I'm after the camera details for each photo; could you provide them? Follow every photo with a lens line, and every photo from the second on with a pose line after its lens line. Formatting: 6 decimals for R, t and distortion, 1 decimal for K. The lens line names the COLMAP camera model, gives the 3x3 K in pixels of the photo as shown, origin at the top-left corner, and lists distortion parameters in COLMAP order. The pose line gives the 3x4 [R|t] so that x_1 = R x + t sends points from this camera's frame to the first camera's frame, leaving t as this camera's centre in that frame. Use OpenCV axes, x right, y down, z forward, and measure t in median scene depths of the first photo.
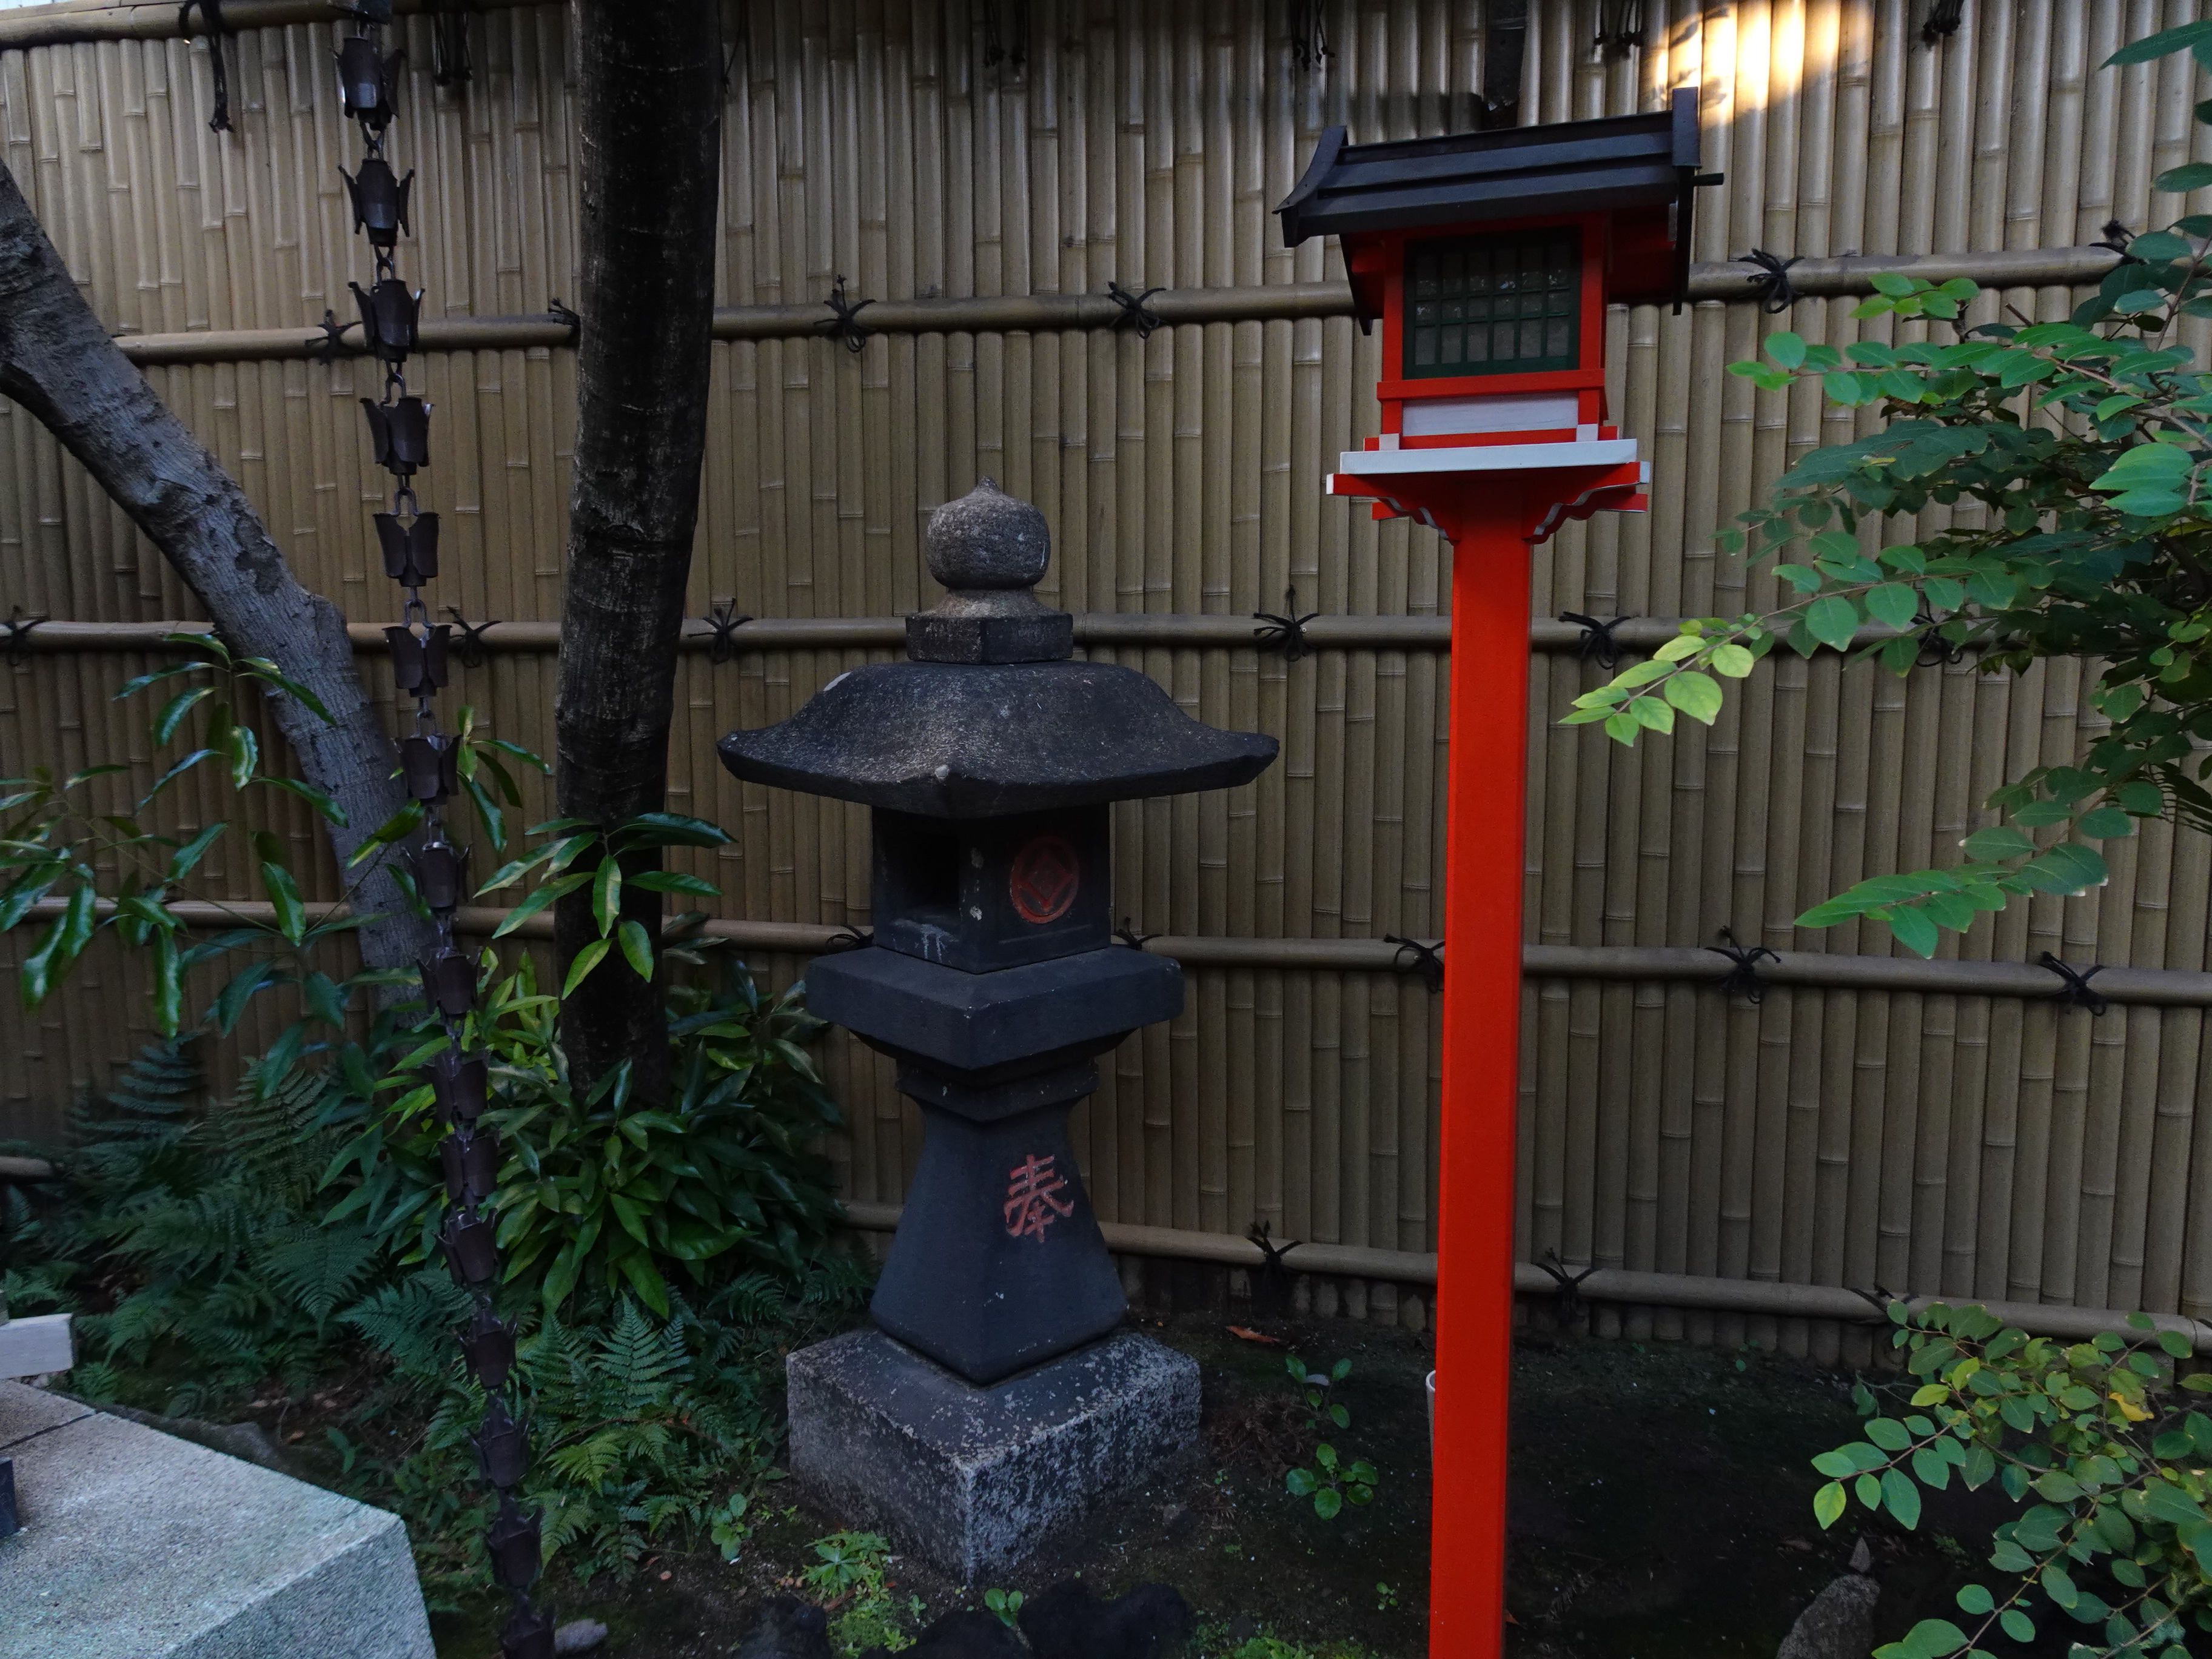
lens RADIAL K [[1595.5, 0, 1107.1], [0, 1595.5, 812.8], [0, 0, 1]] dist [0.002065, 0.012818]
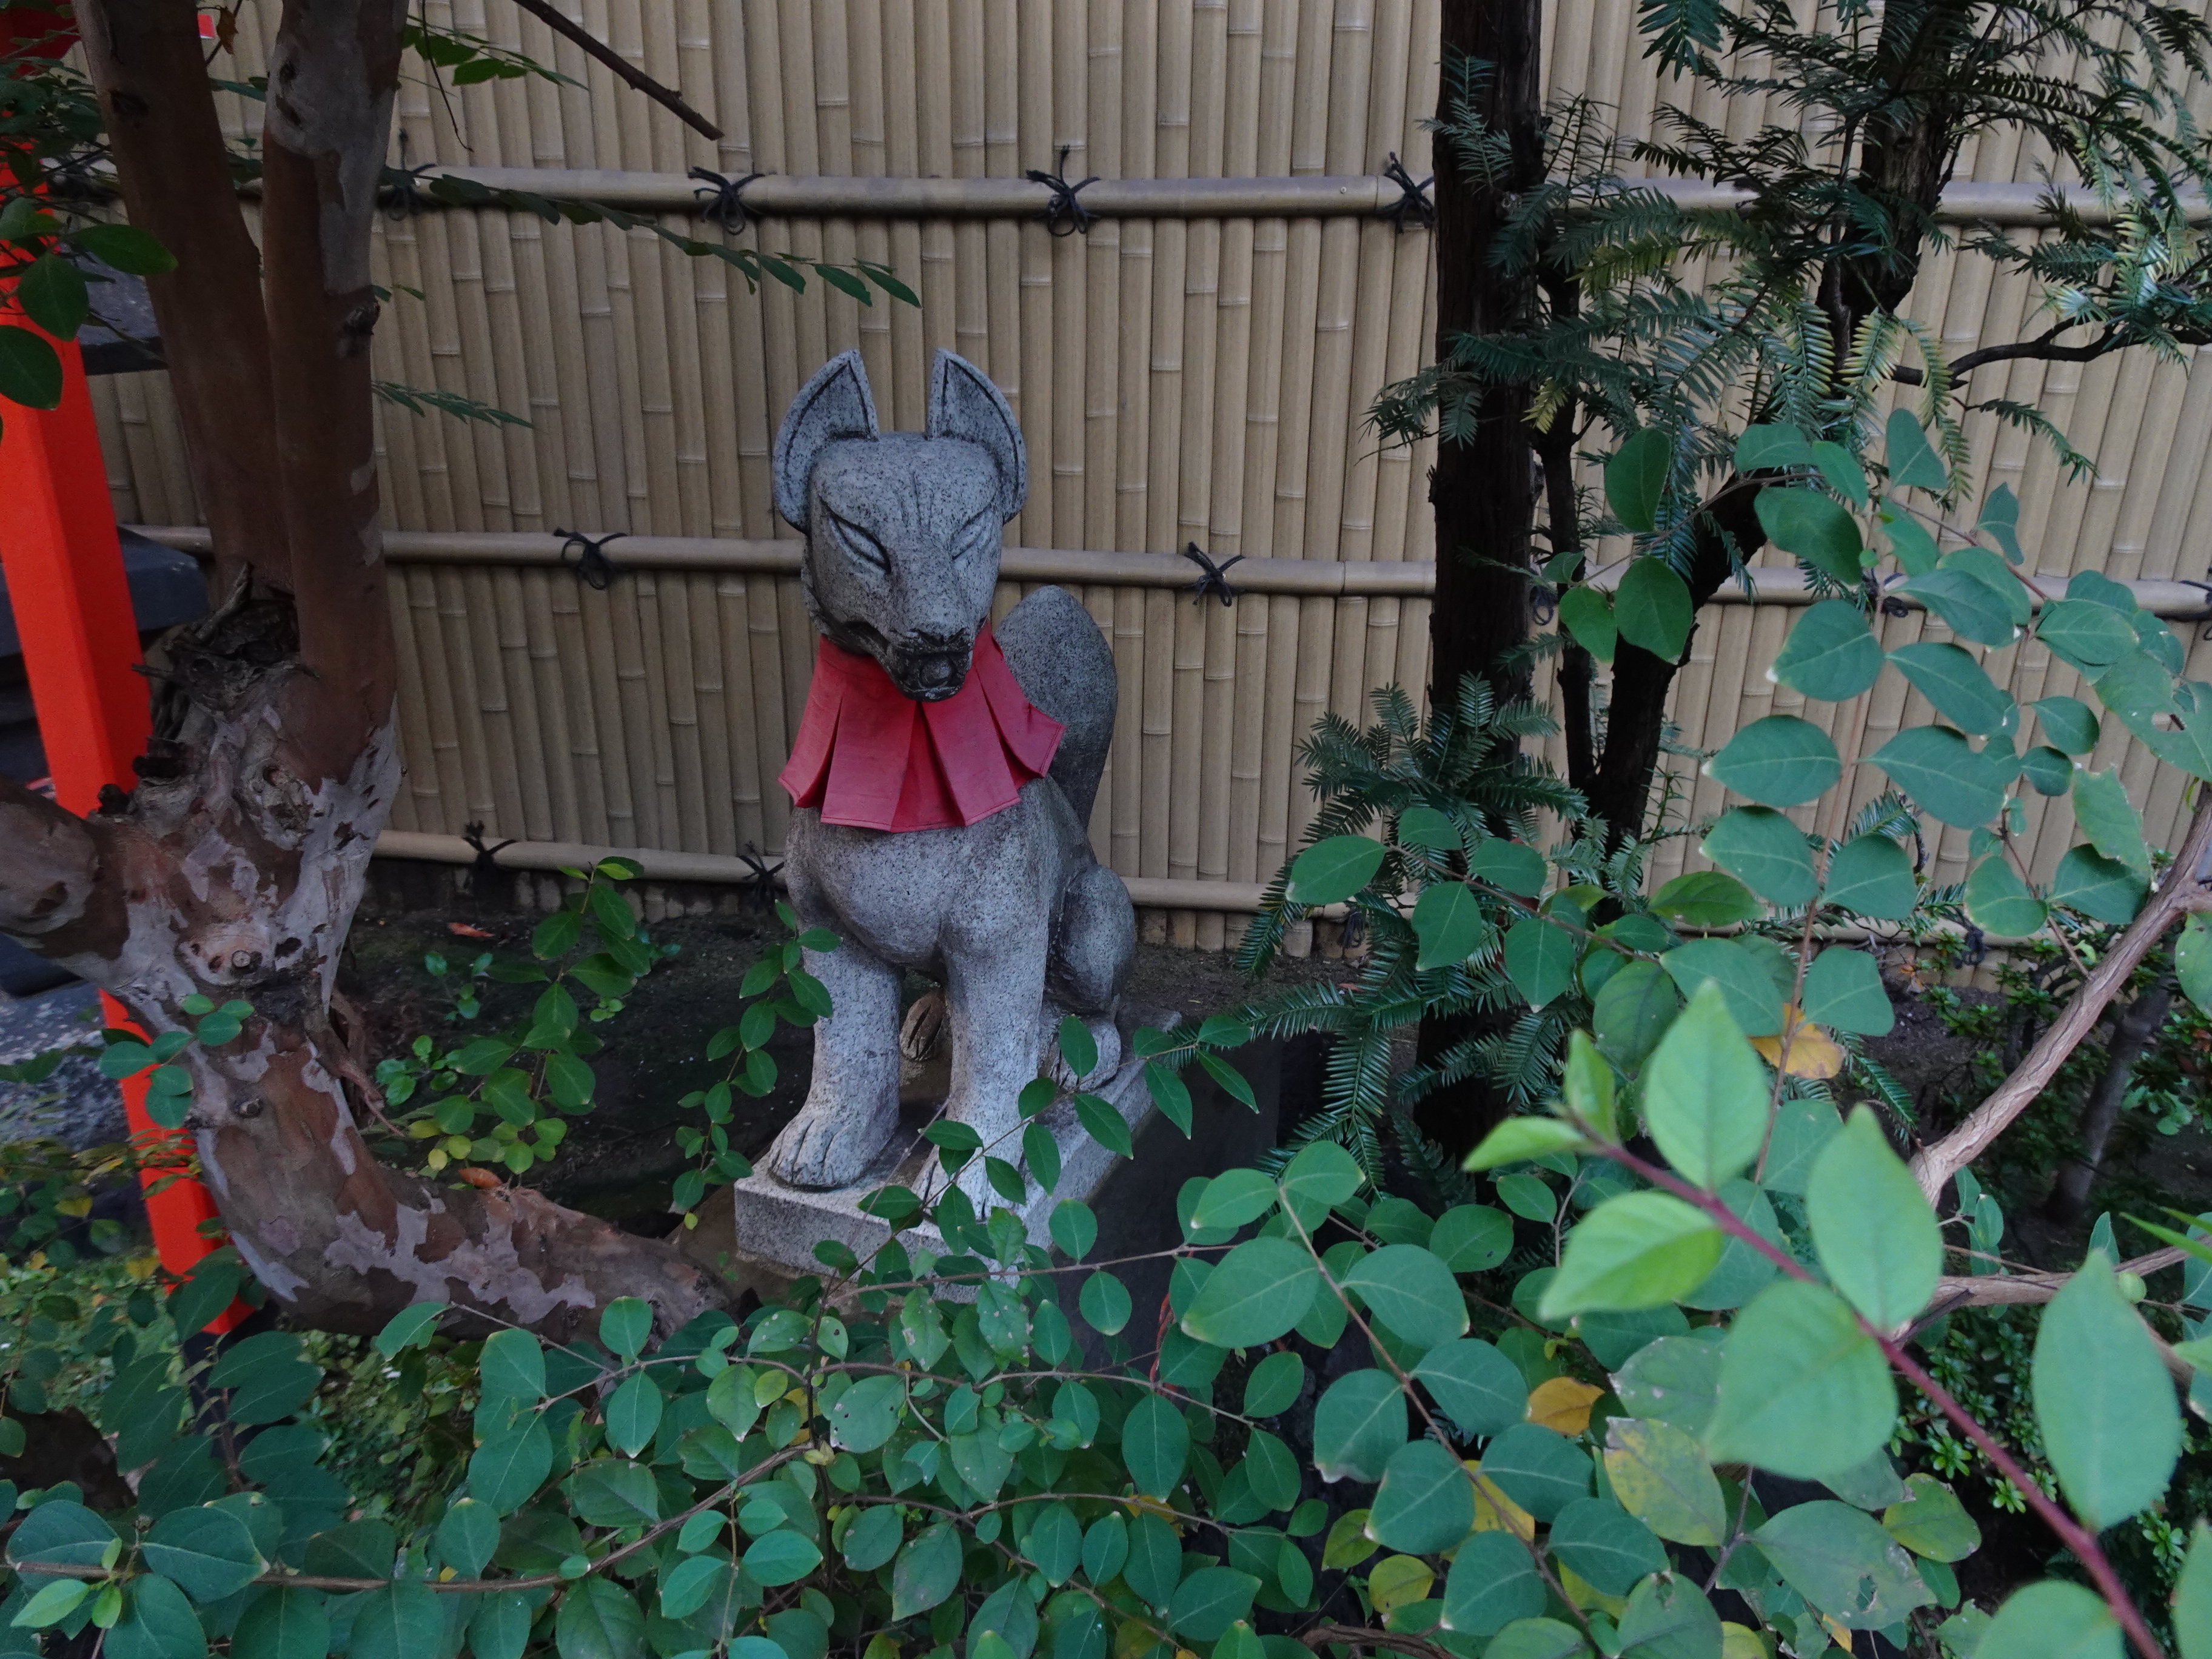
lens RADIAL K [[1595.5, 0, 1096.8], [0, 1595.5, 810.2], [0, 0, 1]] dist [0.002065, 0.012818]
pose [[0.994374, -0.023349, 0.103317, 0.411038], [-0.003365, 0.967946, 0.251137, -0.000859], [-0.105869, -0.250072, 0.962422, 0.009097]]
